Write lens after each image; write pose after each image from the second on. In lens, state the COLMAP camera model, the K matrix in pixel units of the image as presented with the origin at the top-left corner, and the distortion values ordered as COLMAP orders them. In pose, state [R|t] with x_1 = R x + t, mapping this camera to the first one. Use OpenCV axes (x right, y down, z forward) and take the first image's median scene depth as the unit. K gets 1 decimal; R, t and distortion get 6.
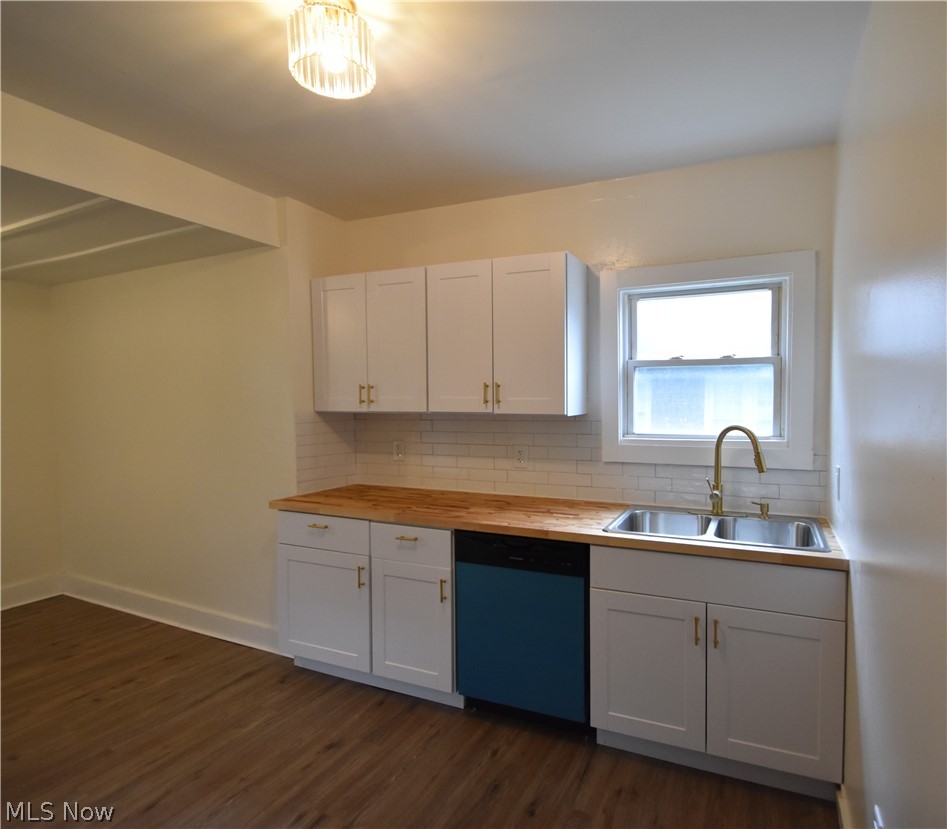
lens RADIAL K [[545.0, 0, 540.5], [0, 545.0, 421.3], [0, 0, 1]] dist [0.016416, -0.018918]
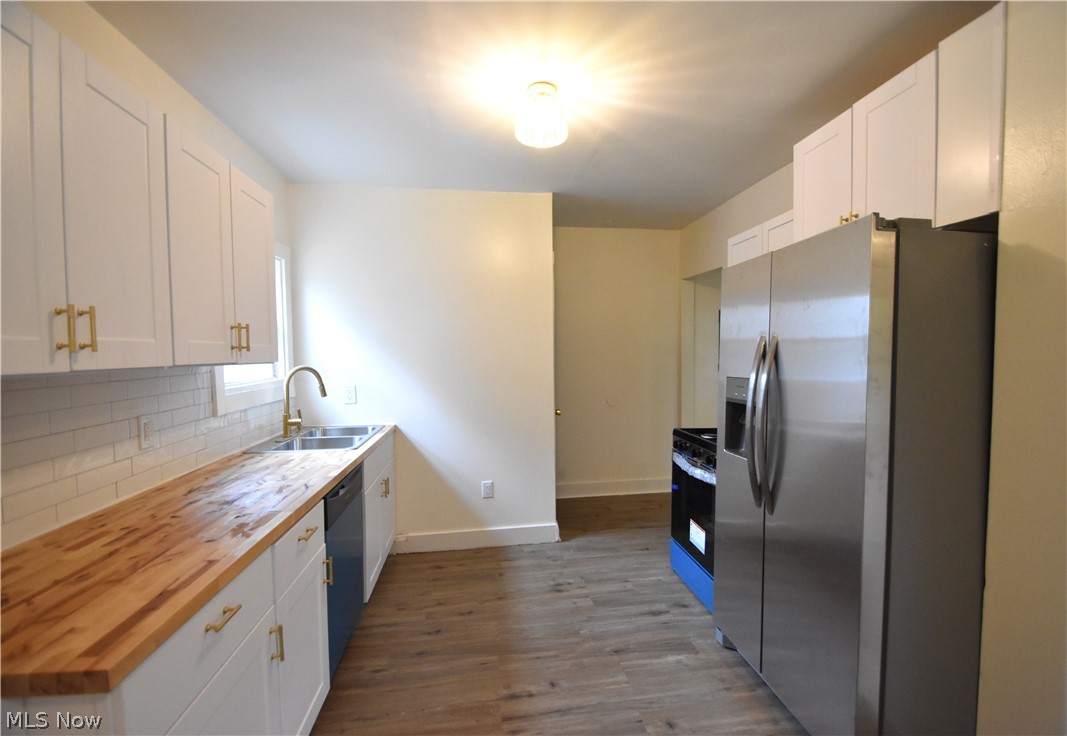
lens RADIAL K [[483.5, 0, 549.0], [0, 483.5, 371.2], [0, 0, 1]] dist [0.001480, -0.008813]
pose [[-0.510212, -0.028892, 0.859563, -0.905036], [0.054256, 0.996364, 0.065695, -0.024978], [-0.858335, 0.080155, -0.506790, 0.976767]]
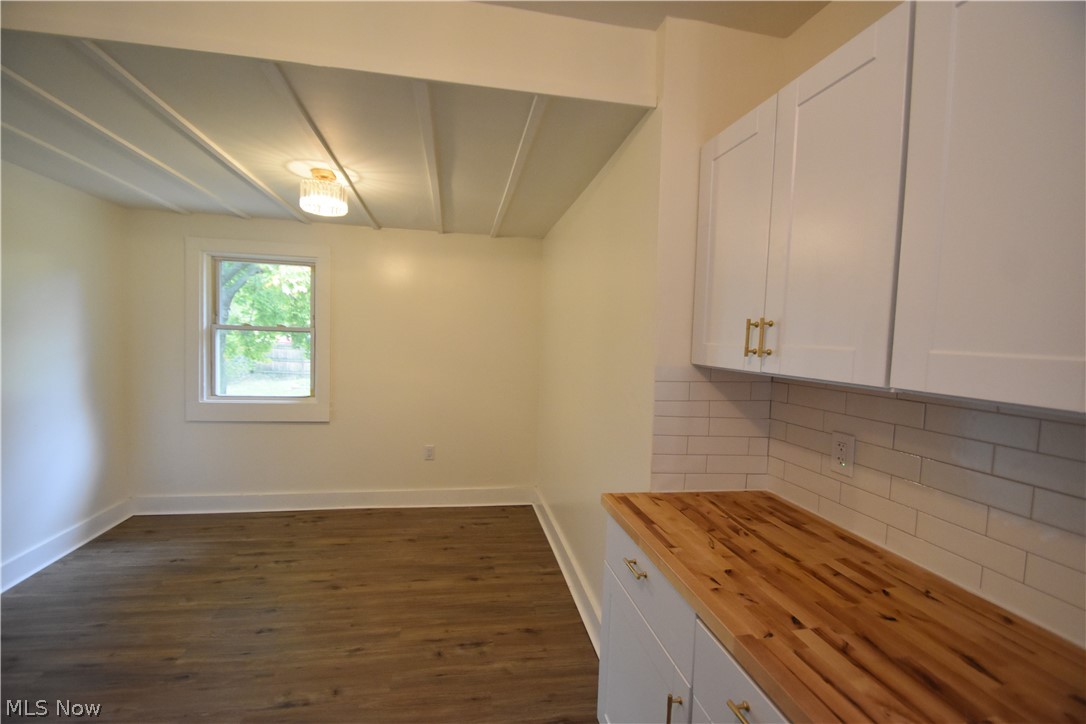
lens RADIAL K [[475.5, 0, 538.6], [0, 475.5, 367.0], [0, 0, 1]] dist [0.010592, -0.013109]
pose [[0.551606, 0.074719, -0.830751, -0.070200], [-0.070064, 0.996610, 0.043115, -0.030779], [0.831157, 0.034423, 0.554971, 0.651854]]
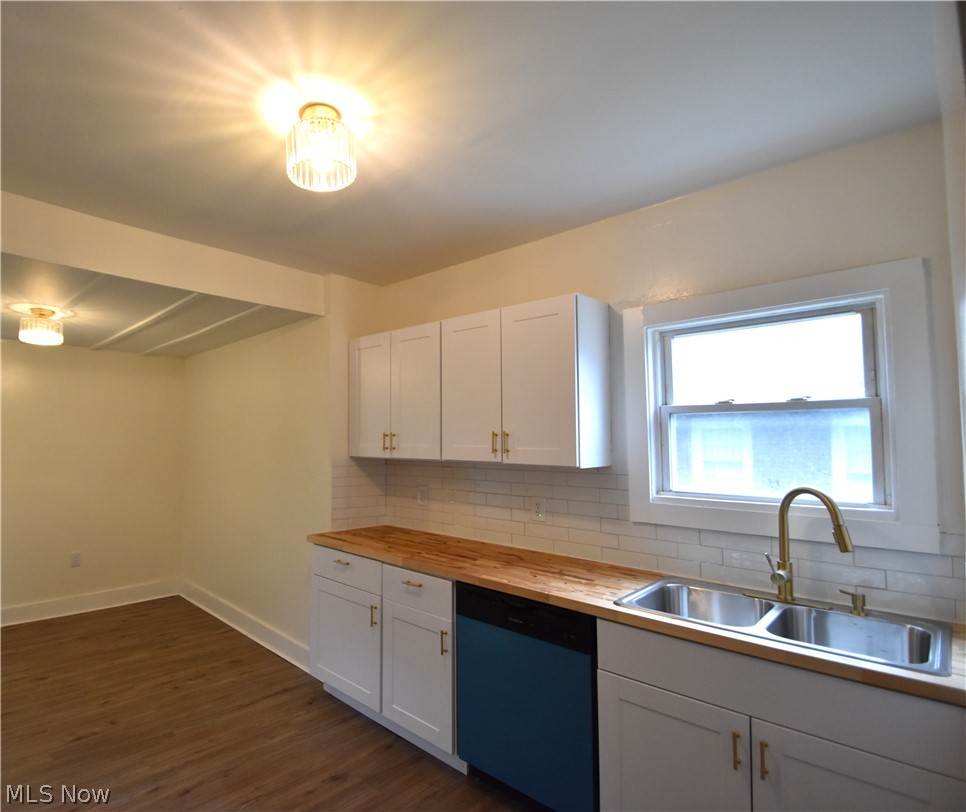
lens RADIAL K [[533.7, 0, 372.7], [0, 533.7, 412.2], [0, 0, 1]] dist [0.010797, -0.011885]
pose [[0.904882, -0.014689, -0.425410, 0.112294], [-0.026336, 0.995558, -0.090394, -0.012627], [0.424848, 0.092999, 0.900475, 0.034589]]
